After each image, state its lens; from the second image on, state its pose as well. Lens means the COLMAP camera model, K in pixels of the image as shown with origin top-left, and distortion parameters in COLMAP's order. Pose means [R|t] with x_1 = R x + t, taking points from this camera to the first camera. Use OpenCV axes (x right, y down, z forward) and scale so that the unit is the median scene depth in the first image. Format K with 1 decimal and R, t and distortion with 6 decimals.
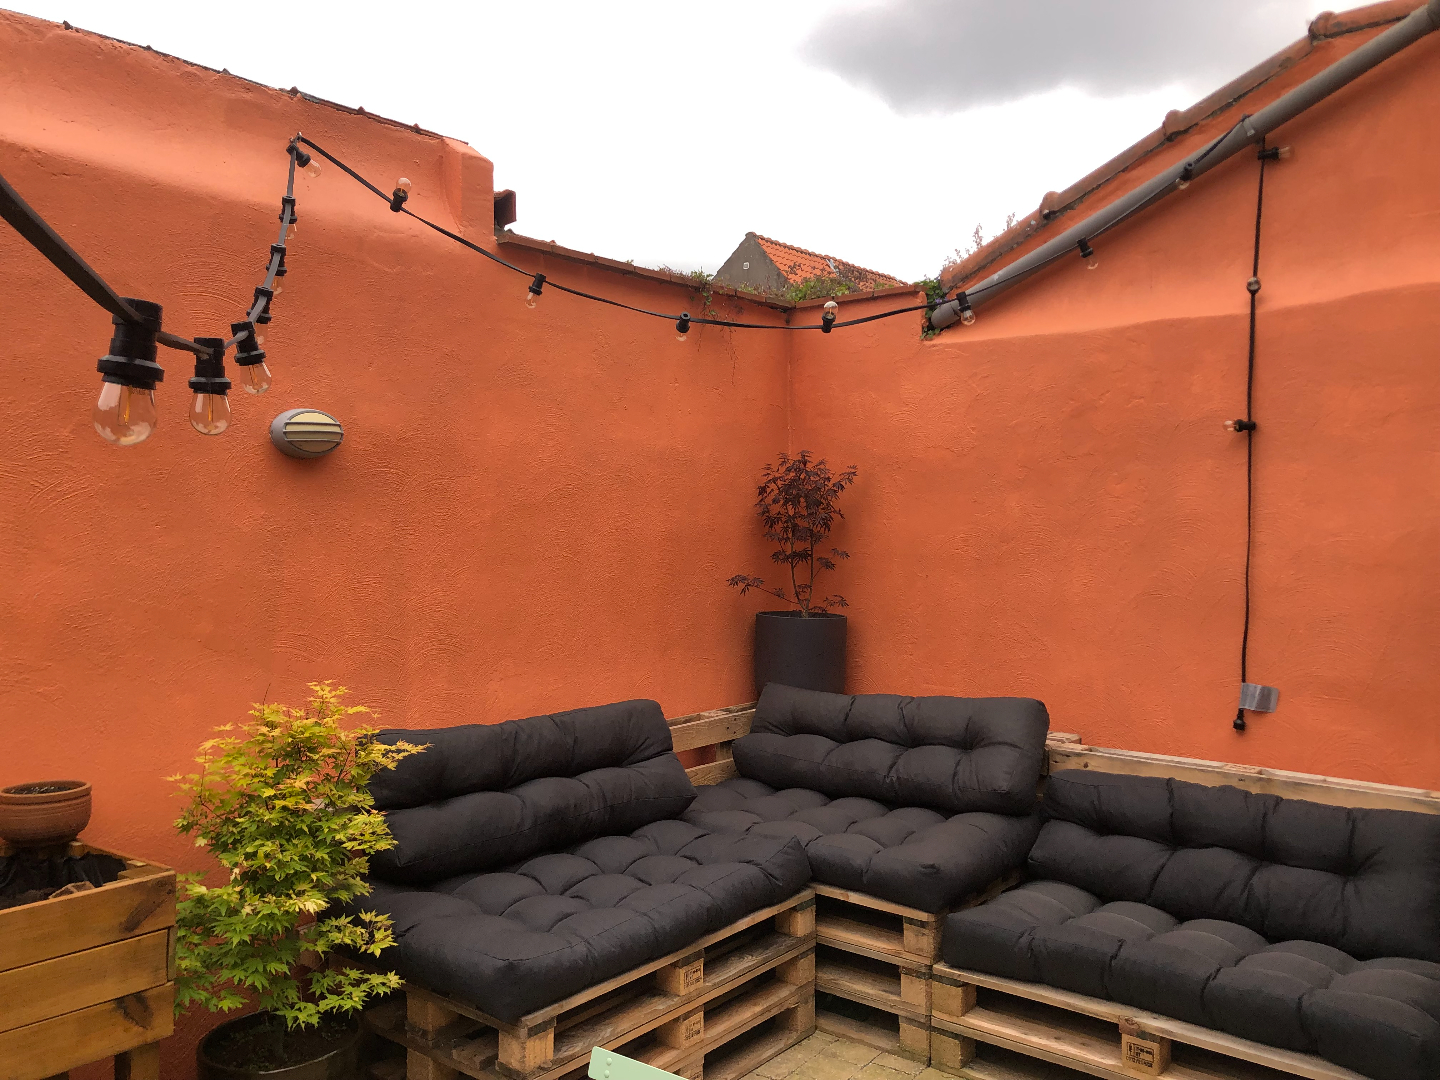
lens RADIAL K [[1167.0, 0, 702.8], [0, 1167.0, 543.1], [0, 0, 1]] dist [0.031618, -0.054798]
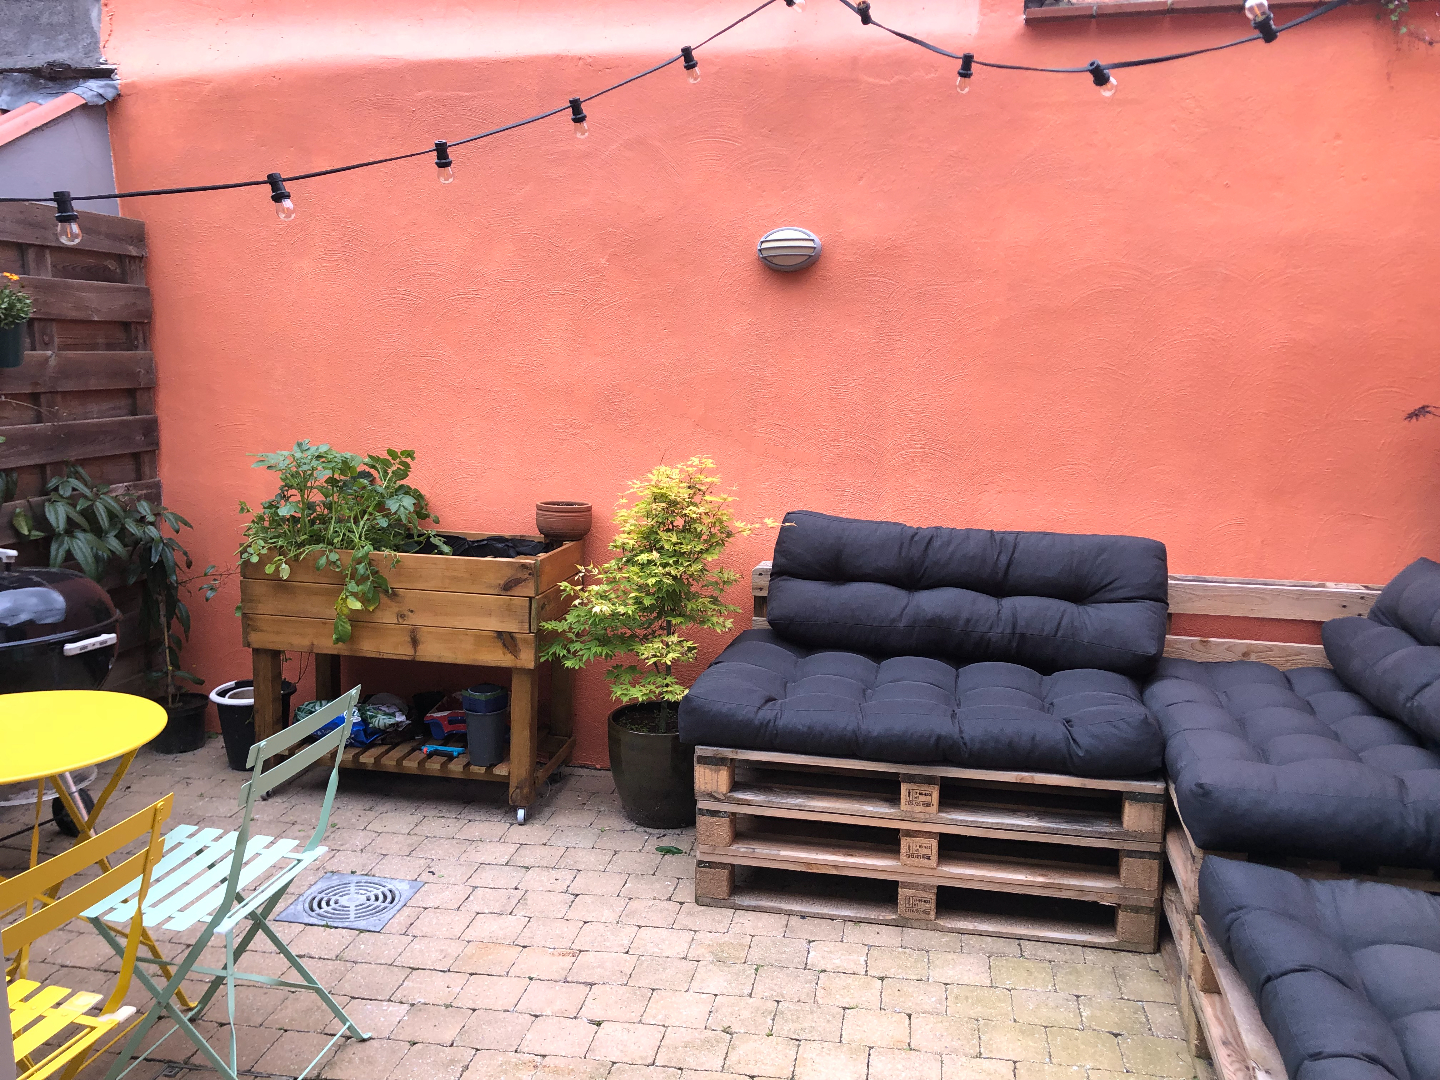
lens RADIAL K [[1167.0, 0, 702.8], [0, 1167.0, 543.1], [0, 0, 1]] dist [0.031618, -0.054798]
pose [[0.440849, 0.147092, -0.885447, 0.691025], [-0.030619, 0.988371, 0.148946, 0.024302], [0.897059, -0.038551, 0.440227, 0.402490]]
